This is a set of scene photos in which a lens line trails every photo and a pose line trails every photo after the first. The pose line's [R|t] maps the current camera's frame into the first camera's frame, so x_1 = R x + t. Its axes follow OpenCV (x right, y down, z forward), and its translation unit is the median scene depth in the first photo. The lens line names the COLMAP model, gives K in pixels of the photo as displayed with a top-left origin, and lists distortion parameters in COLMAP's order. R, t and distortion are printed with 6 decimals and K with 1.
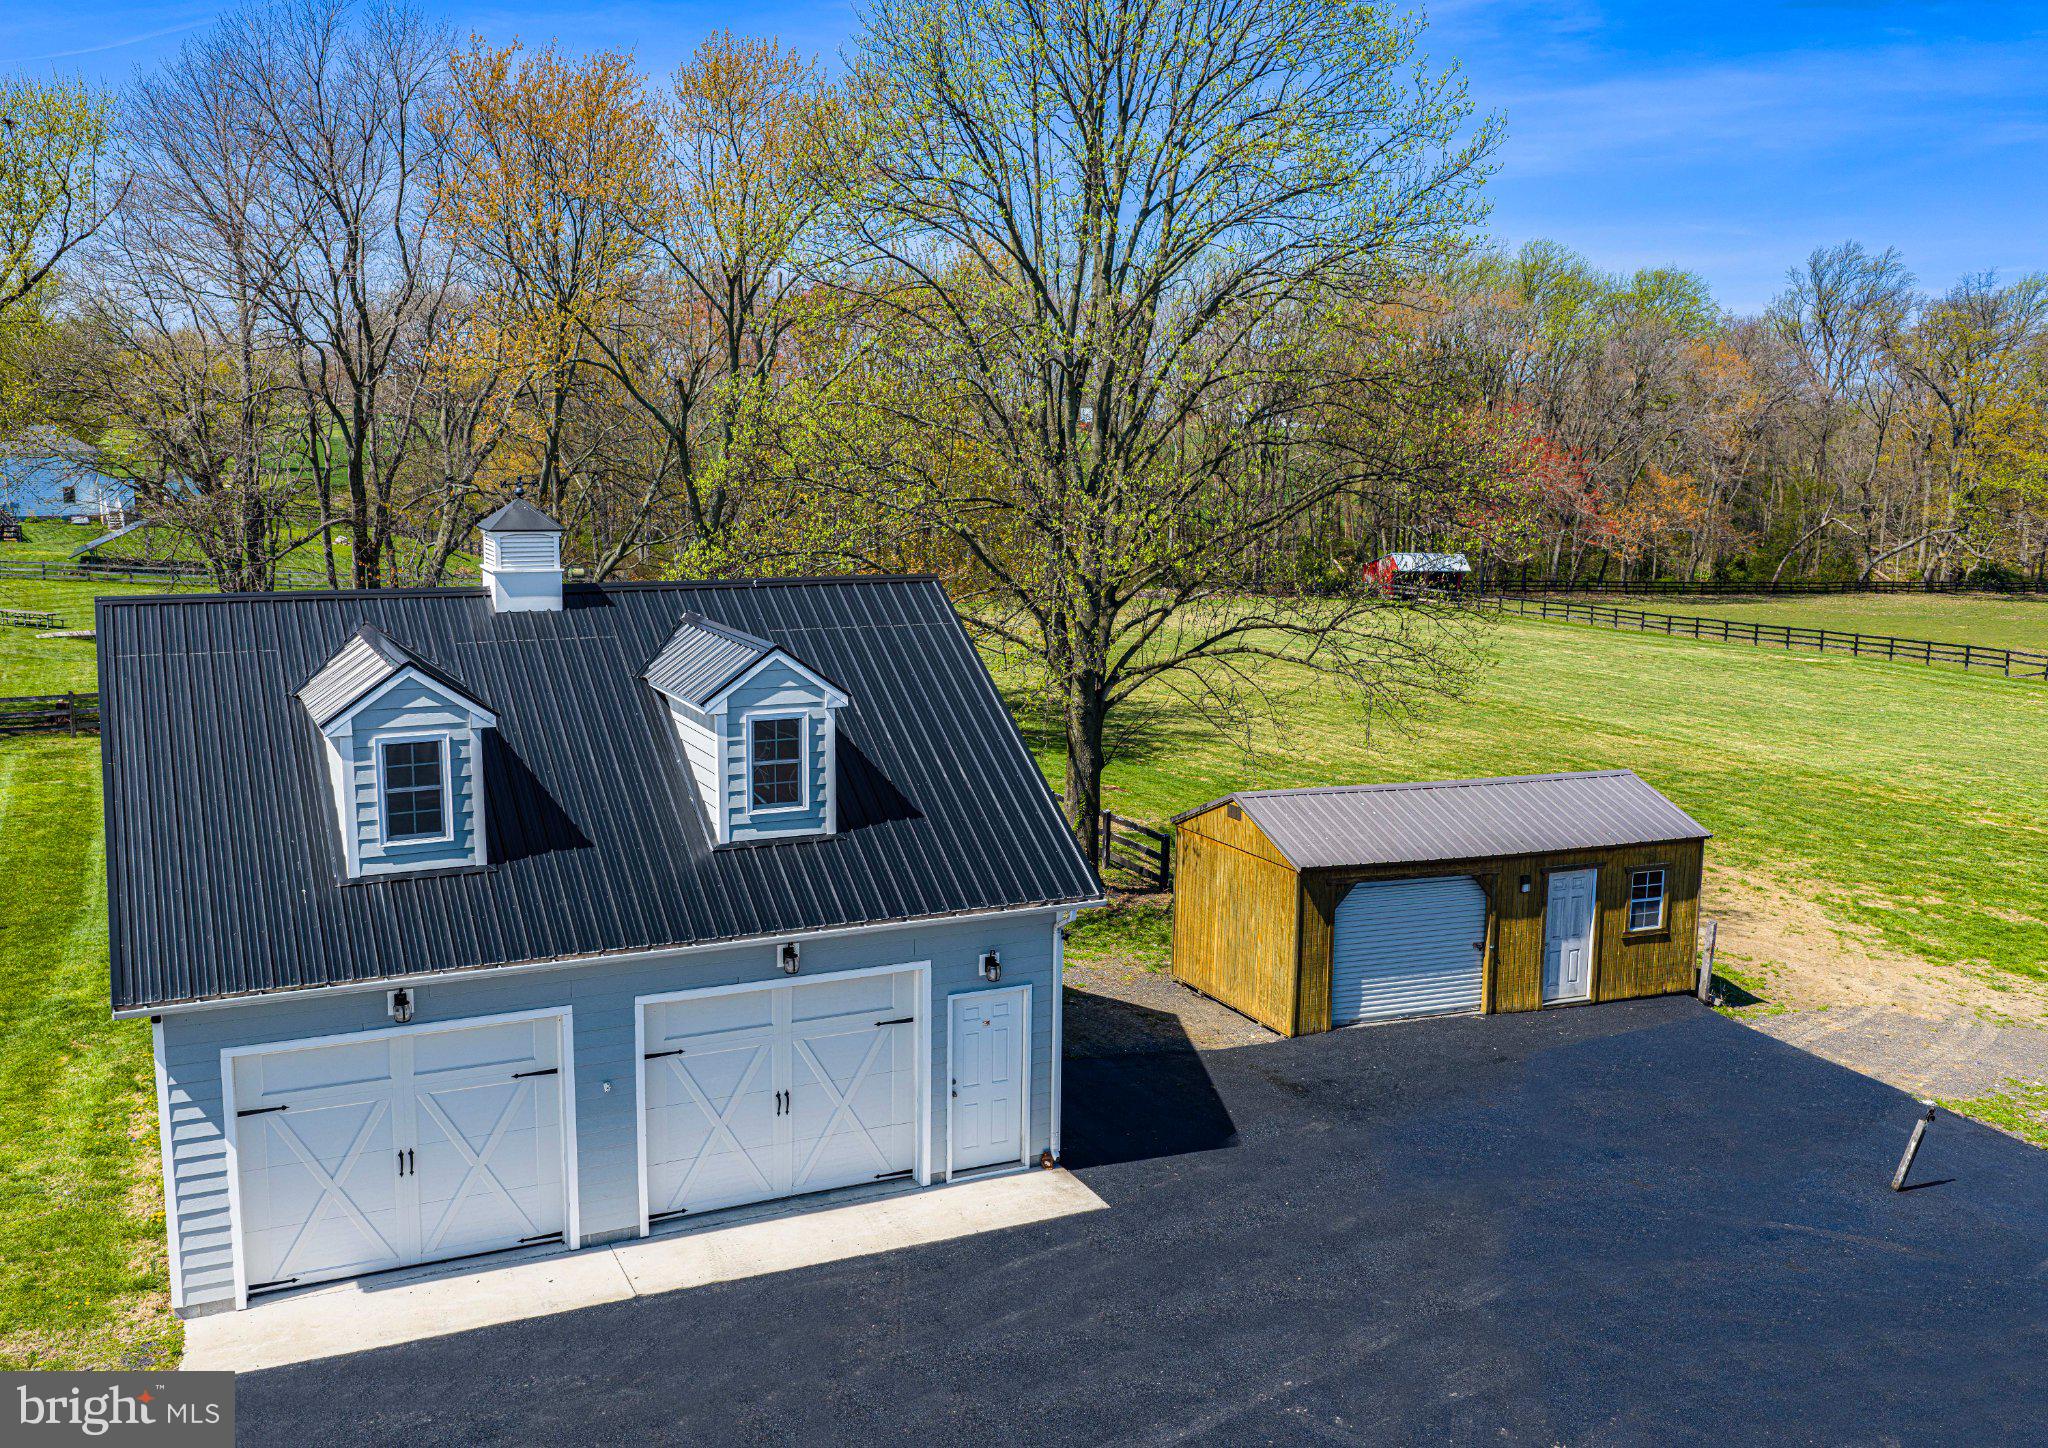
lens RADIAL K [[1827.5, 0, 983.6], [0, 1827.5, 720.1], [0, 0, 1]] dist [0.007303, 0.001599]
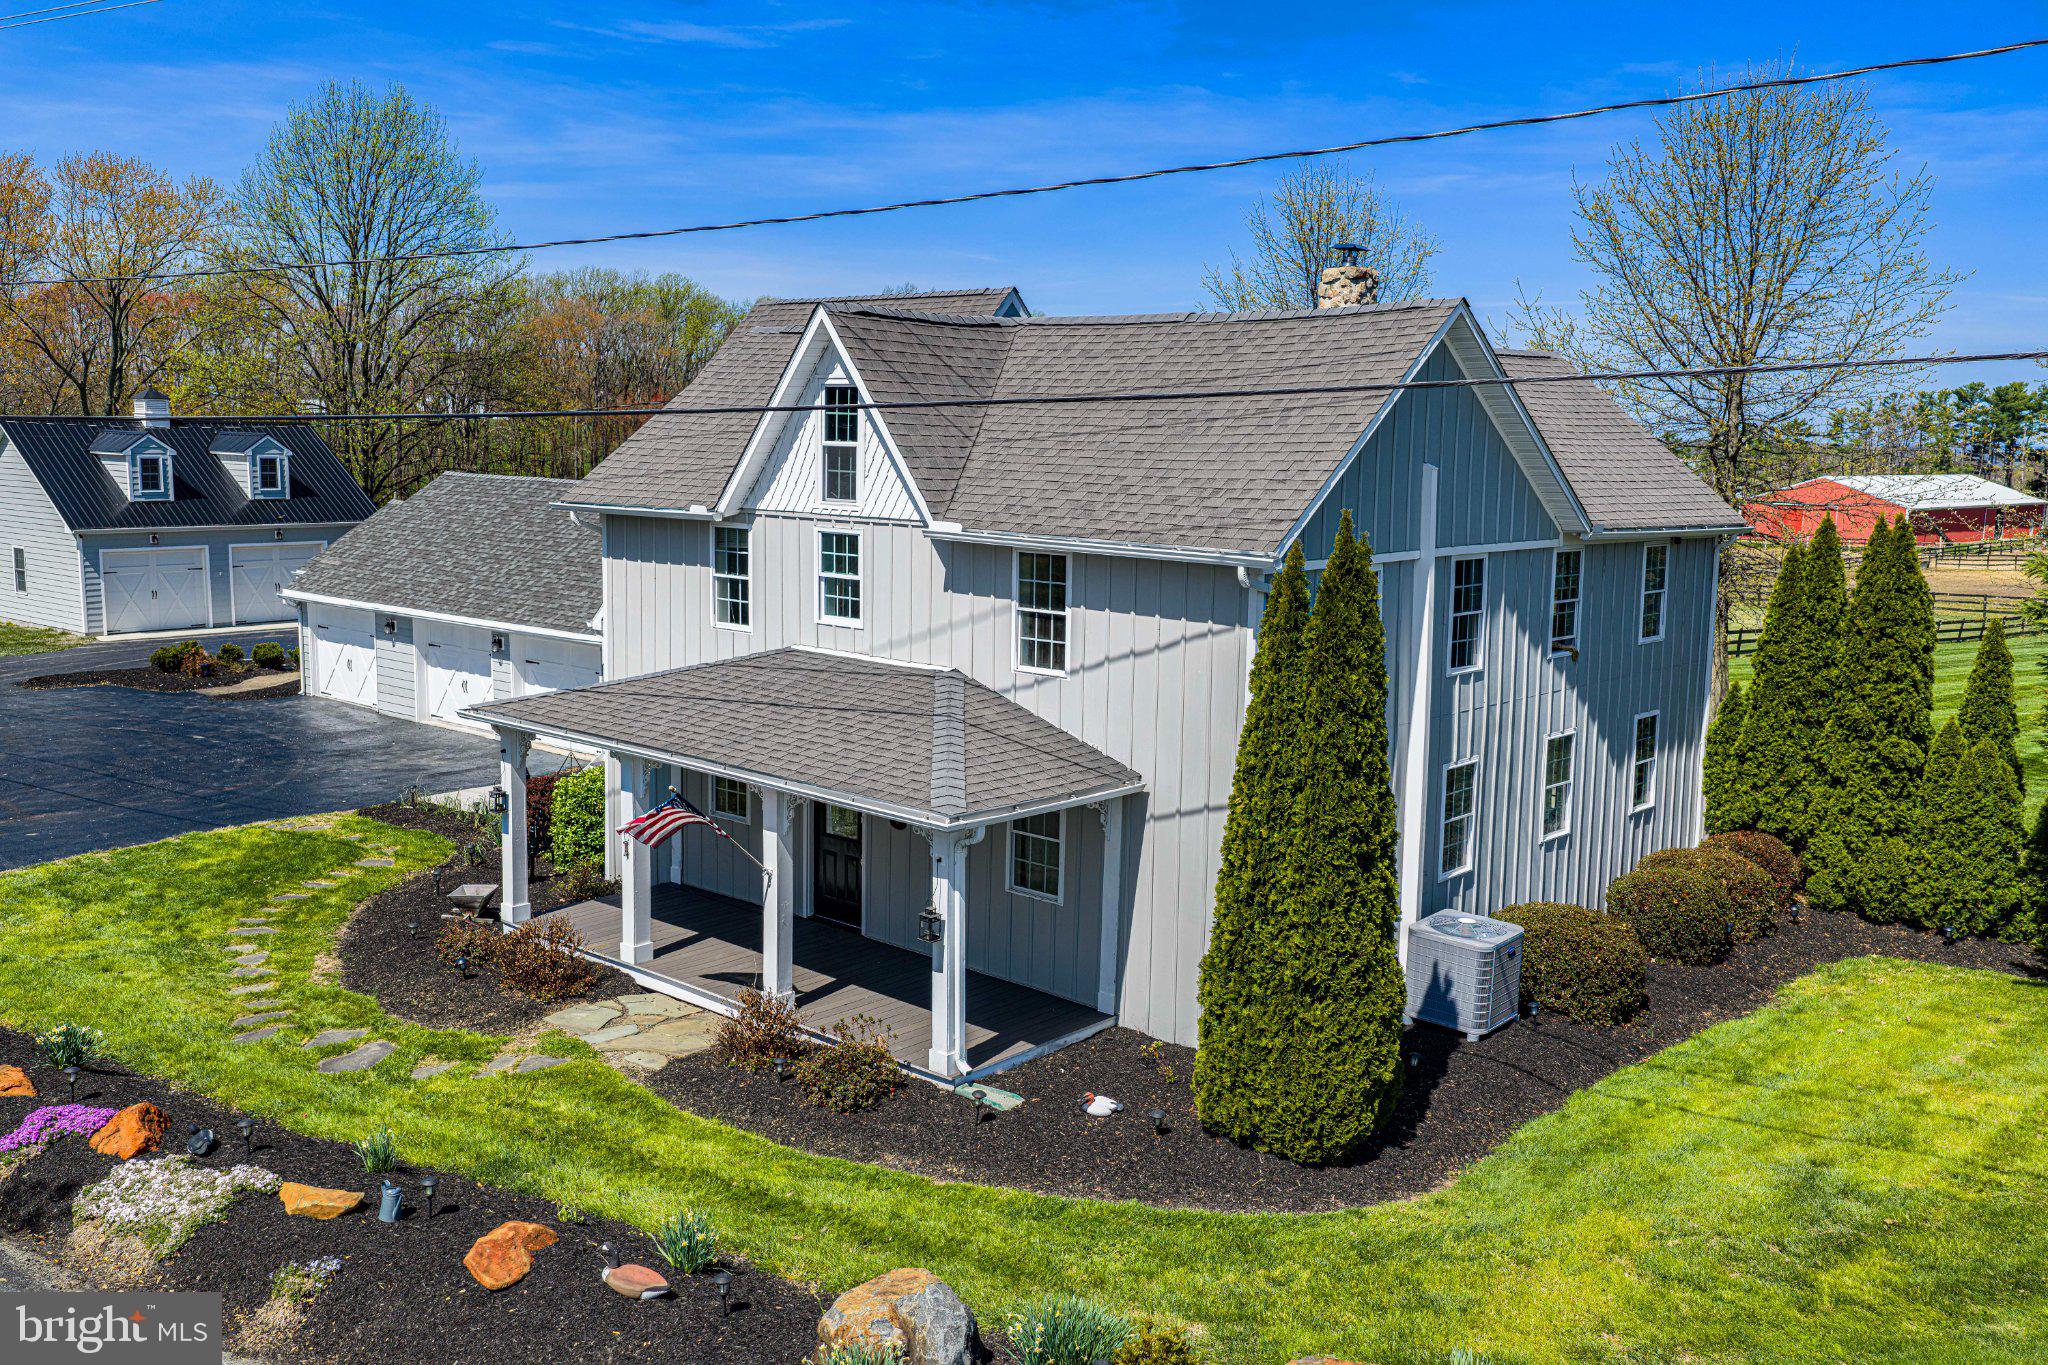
lens RADIAL K [[1737.6, 0, 1034.1], [0, 1737.6, 686.2], [0, 0, 1]] dist [0.025437, -0.038502]
pose [[0.898528, -0.056981, 0.435202, -0.177350], [0.062385, 0.998050, 0.001873, 0.316544], [-0.434460, 0.025467, 0.900331, -1.507803]]
